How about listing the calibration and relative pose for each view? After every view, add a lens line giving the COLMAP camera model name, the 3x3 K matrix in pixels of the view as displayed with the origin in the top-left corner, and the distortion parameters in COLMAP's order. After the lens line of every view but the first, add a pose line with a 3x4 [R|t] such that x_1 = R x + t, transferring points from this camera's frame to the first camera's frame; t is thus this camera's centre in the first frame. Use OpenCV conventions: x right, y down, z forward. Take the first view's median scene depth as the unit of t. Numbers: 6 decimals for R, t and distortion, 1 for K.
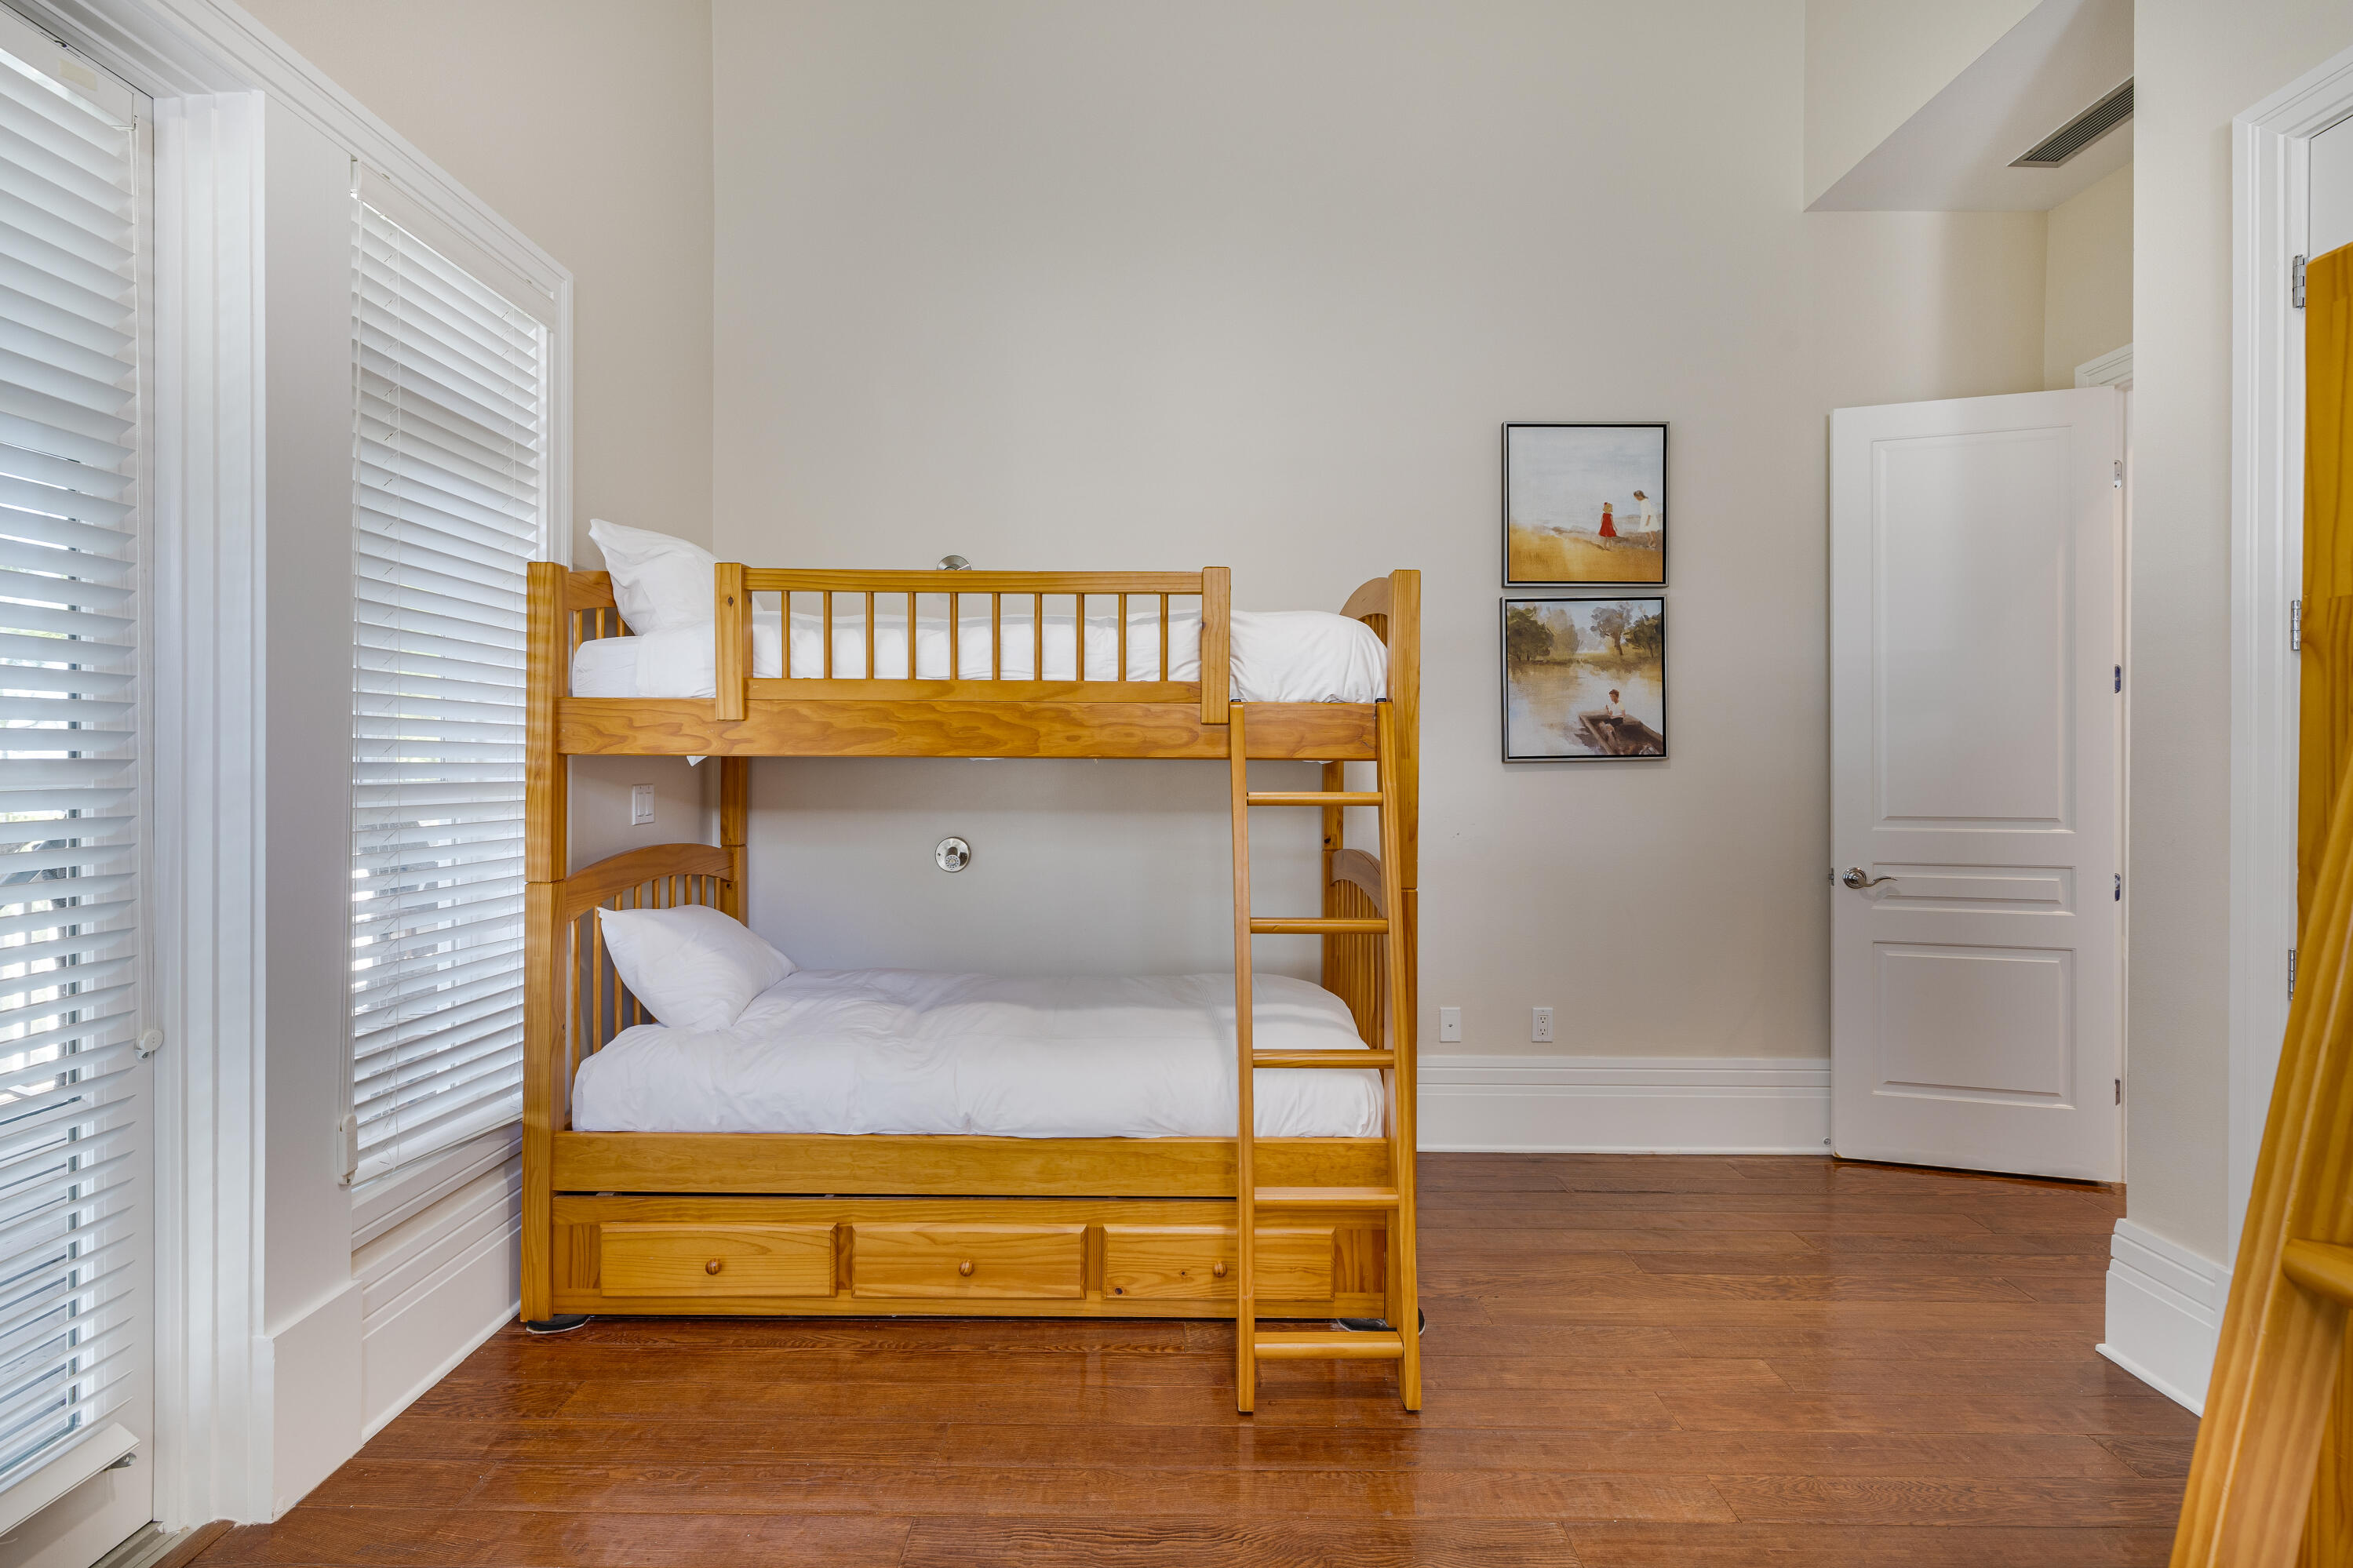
lens RADIAL K [[1044.7, 0, 1185.1], [0, 1044.7, 774.4], [0, 0, 1]] dist [0.004952, 0.000014]
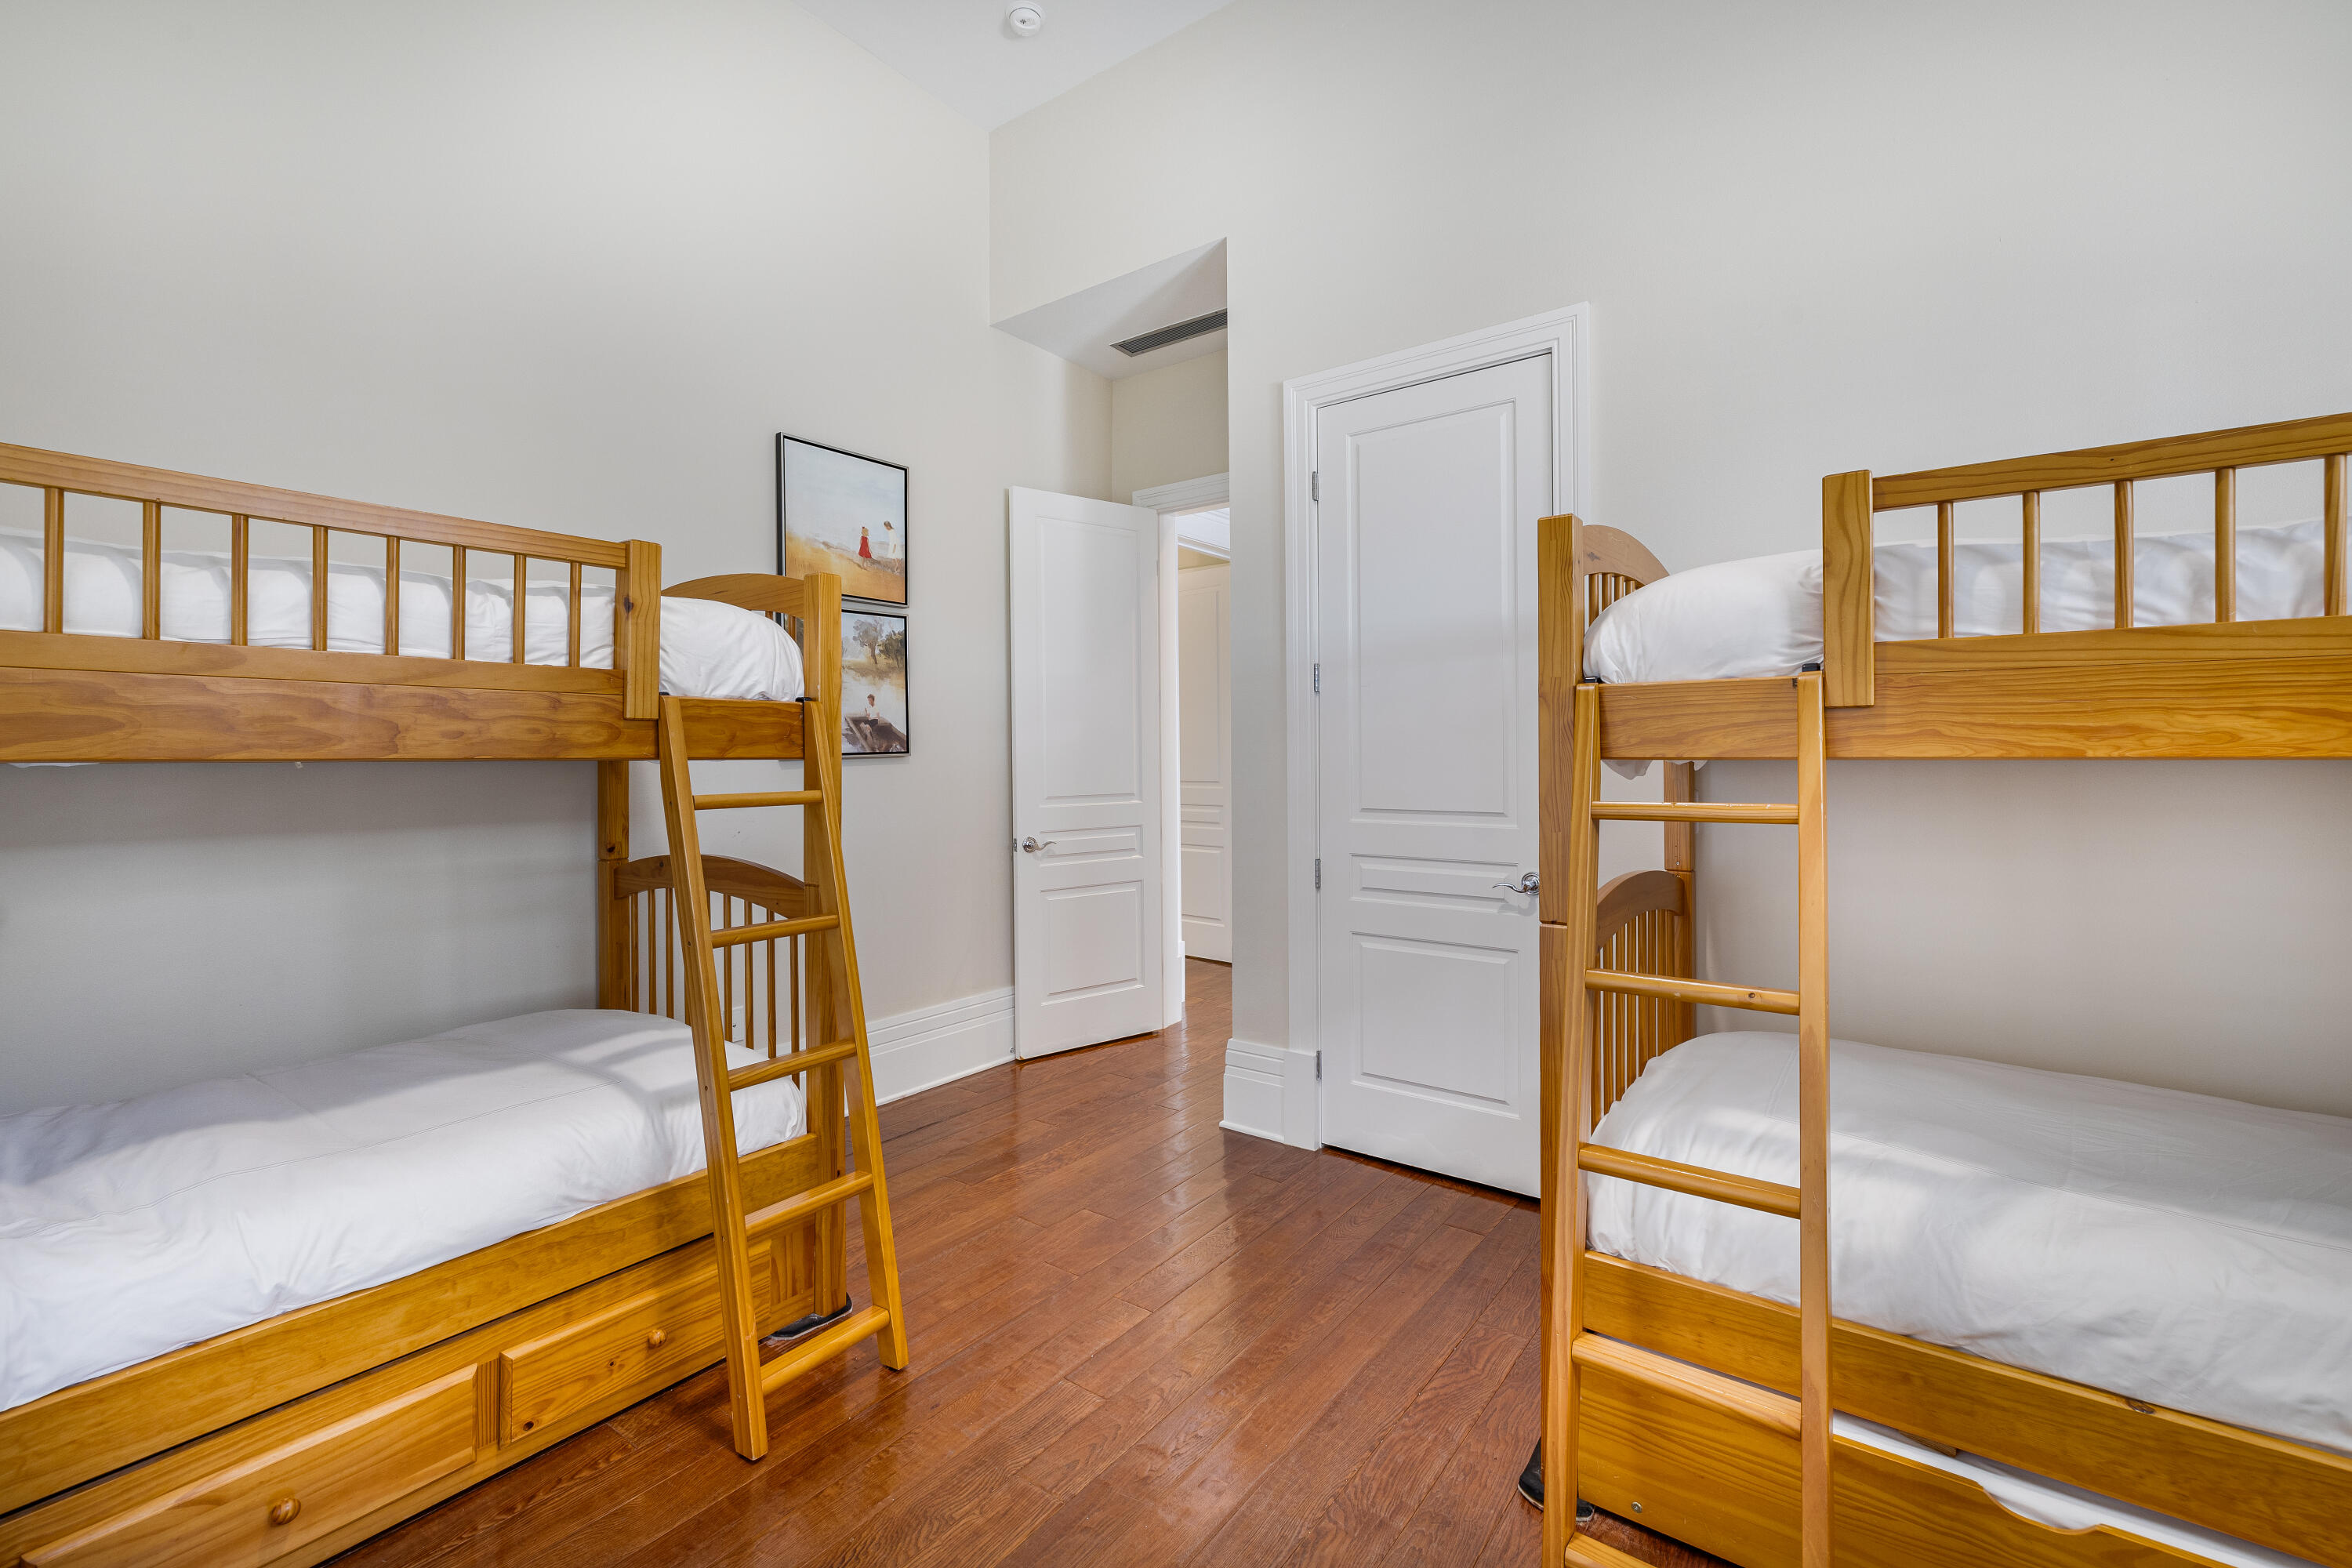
lens RADIAL K [[993.3, 0, 1177.8], [0, 993.3, 763.8], [0, 0, 1]] dist [0.007827, -0.000018]
pose [[0.608190, -0.014828, 0.793653, -0.352097], [0.020023, 0.999794, 0.003336, -0.004594], [-0.793539, 0.013862, 0.608362, 0.130492]]
